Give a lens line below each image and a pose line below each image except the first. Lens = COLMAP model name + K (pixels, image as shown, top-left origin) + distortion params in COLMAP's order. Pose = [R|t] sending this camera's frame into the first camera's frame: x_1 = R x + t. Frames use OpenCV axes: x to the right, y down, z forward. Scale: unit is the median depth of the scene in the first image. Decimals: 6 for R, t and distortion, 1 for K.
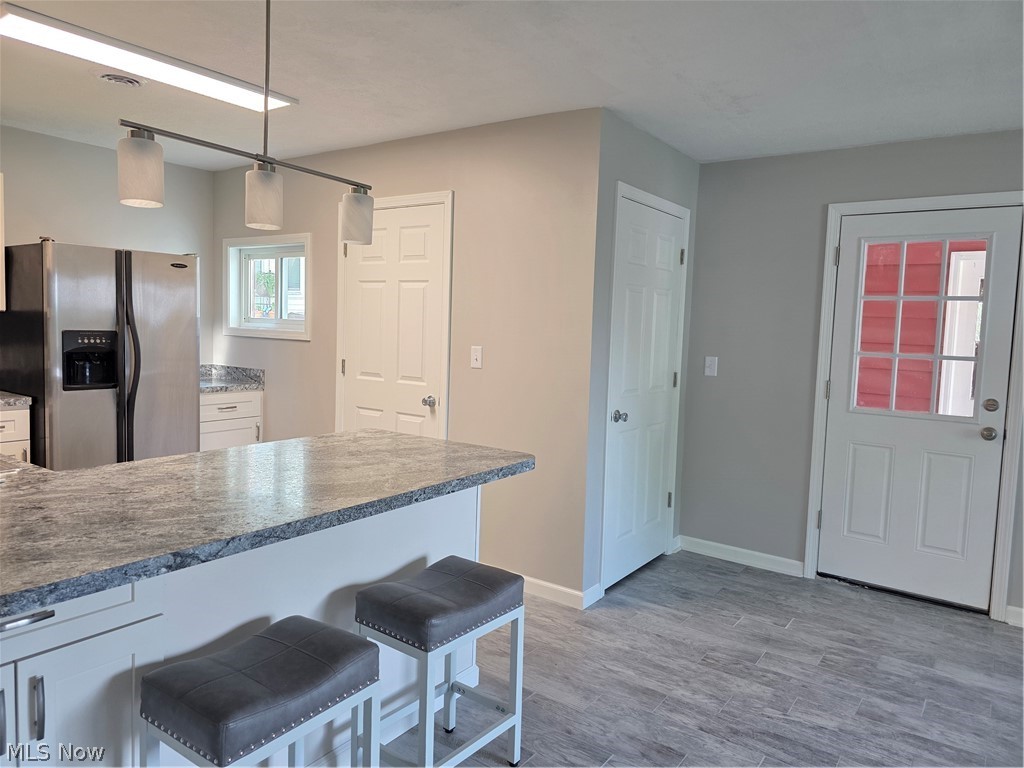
lens RADIAL K [[686.1, 0, 509.1], [0, 686.1, 371.9], [0, 0, 1]] dist [0.070683, -0.064970]
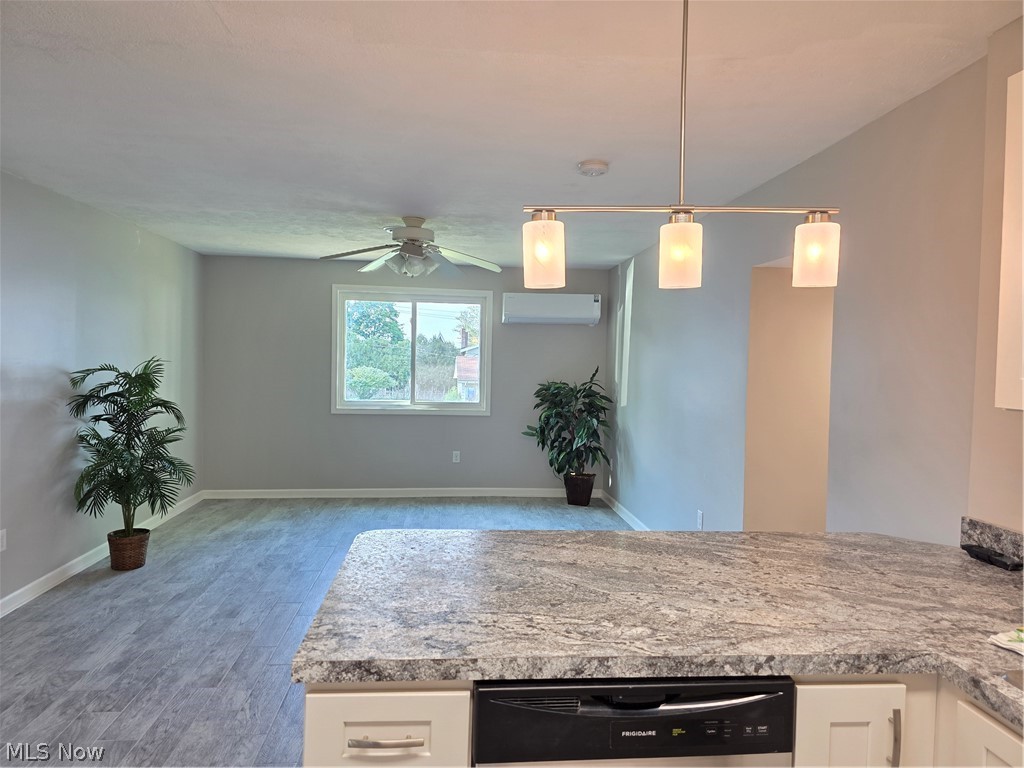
lens RADIAL K [[686.1, 0, 511.2], [0, 686.1, 383.5], [0, 0, 1]] dist [0.070683, -0.064970]
pose [[-0.655847, -0.077003, 0.750956, -0.507998], [0.009270, 0.993887, 0.110009, -0.109186], [-0.754837, 0.079110, -0.651124, 1.008922]]
